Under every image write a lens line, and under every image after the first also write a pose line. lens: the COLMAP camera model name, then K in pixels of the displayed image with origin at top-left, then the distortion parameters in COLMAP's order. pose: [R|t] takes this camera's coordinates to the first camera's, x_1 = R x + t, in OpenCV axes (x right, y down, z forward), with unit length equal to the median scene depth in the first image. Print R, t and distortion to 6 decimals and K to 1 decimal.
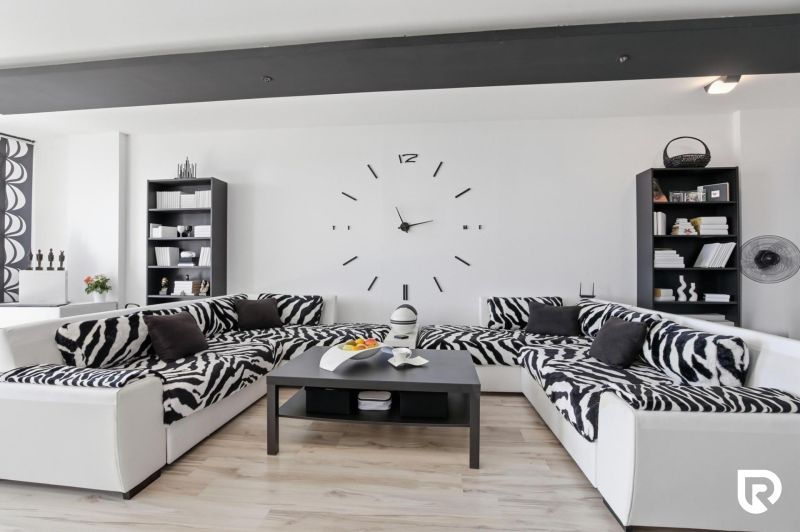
lens RADIAL K [[371.8, 0, 397.4], [0, 371.8, 263.1], [0, 0, 1]] dist [-0.036973, 0.007247]
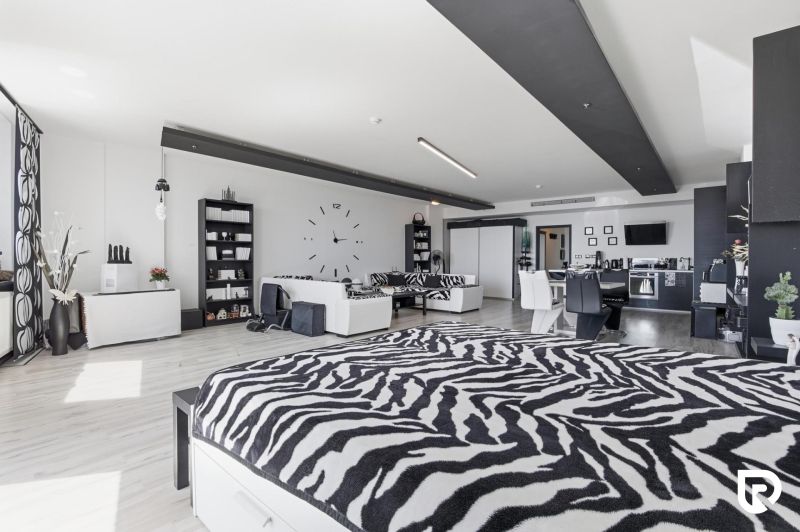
lens RADIAL K [[371.8, 0, 397.4], [0, 371.8, 263.1], [0, 0, 1]] dist [-0.036973, 0.007247]
pose [[0.563033, -0.007773, 0.826398, -1.479039], [-0.006578, 0.999882, 0.013886, -0.004656], [-0.826408, -0.013254, 0.562915, -0.415161]]
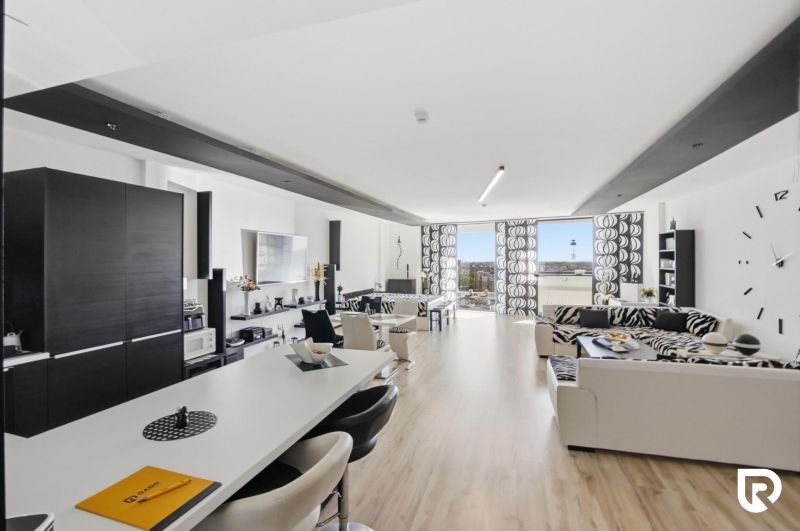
lens RADIAL K [[371.8, 0, 397.4], [0, 371.8, 262.6], [0, 0, 1]] dist [-0.036973, 0.007247]
pose [[-0.190672, 0.004376, -0.981644, 1.227051], [0.008947, 0.999956, 0.002720, -0.111833], [0.981613, -0.008264, -0.190703, 0.150702]]
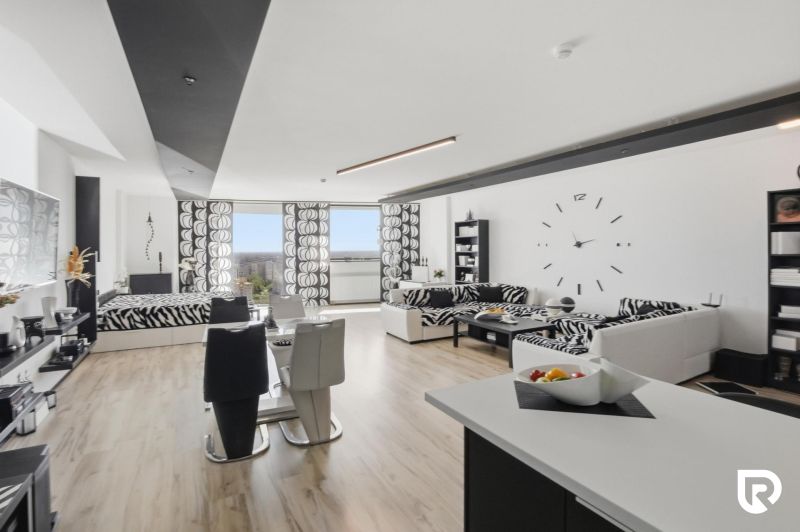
lens RADIAL K [[382.0, 0, 396.0], [0, 382.0, 252.6], [0, 0, 1]] dist [-0.016200, 0.000204]
pose [[0.570831, 0.002536, -0.821064, 0.856885], [0.014942, 0.999798, 0.013477, -0.098461], [0.820932, -0.019962, 0.570677, -0.453126]]
